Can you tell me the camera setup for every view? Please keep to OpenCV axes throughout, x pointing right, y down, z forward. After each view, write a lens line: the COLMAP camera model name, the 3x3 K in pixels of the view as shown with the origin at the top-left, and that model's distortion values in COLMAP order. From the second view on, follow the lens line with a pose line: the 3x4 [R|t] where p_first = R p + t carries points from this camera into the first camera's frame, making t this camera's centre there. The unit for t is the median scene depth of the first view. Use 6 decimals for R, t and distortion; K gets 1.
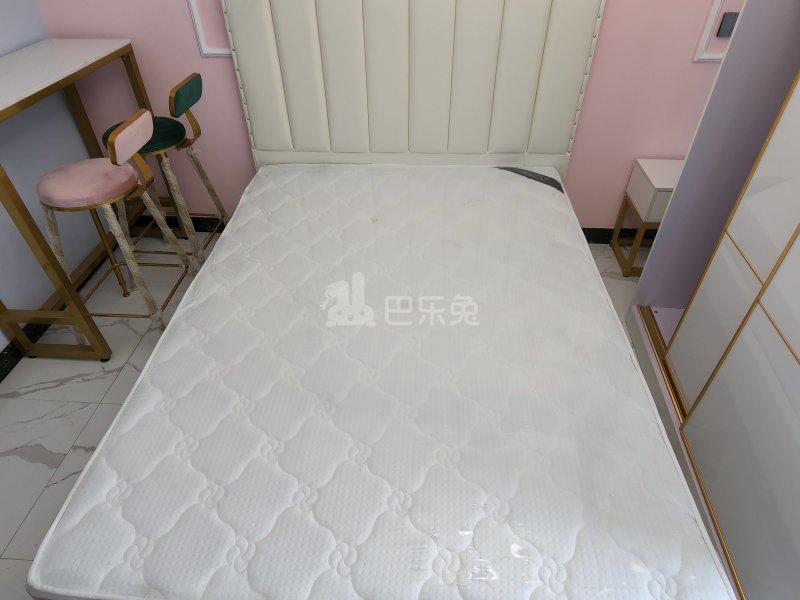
lens RADIAL K [[504.2, 0, 400.0], [0, 504.2, 300.0], [0, 0, 1]] dist [0.000459, -0.001123]
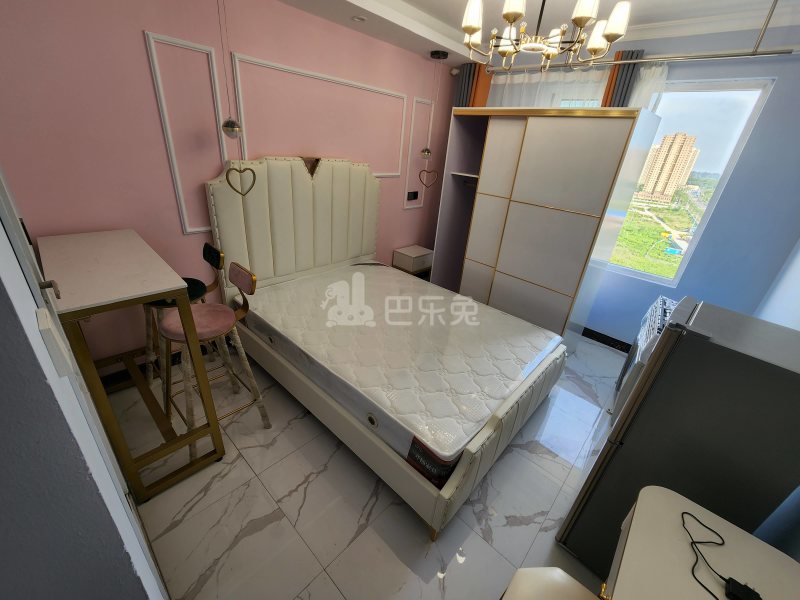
lens RADIAL K [[330.9, 0, 397.2], [0, 330.9, 301.6], [0, 0, 1]] dist [-0.001138, -0.000192]
pose [[0.620992, -0.281661, 0.731462, -0.846417], [0.435102, 0.900093, -0.022795, -0.024034], [-0.651963, 0.332416, 0.681501, 0.018727]]
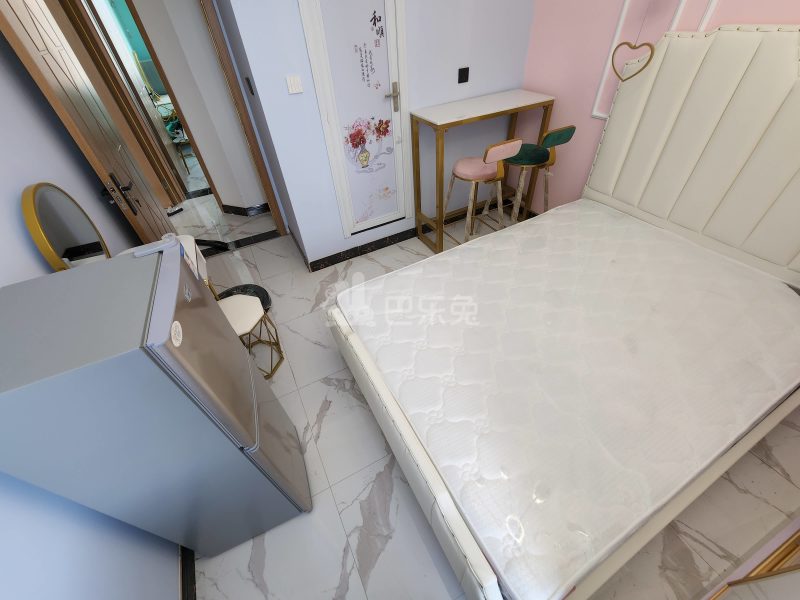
lens RADIAL K [[330.9, 0, 397.2], [0, 330.9, 301.6], [0, 0, 1]] dist [-0.001138, -0.000192]
pose [[0.516867, 0.563538, -0.644417, 0.282539], [-0.507044, 0.808046, 0.299947, -0.045425], [0.689750, 0.171715, 0.703391, 0.005936]]
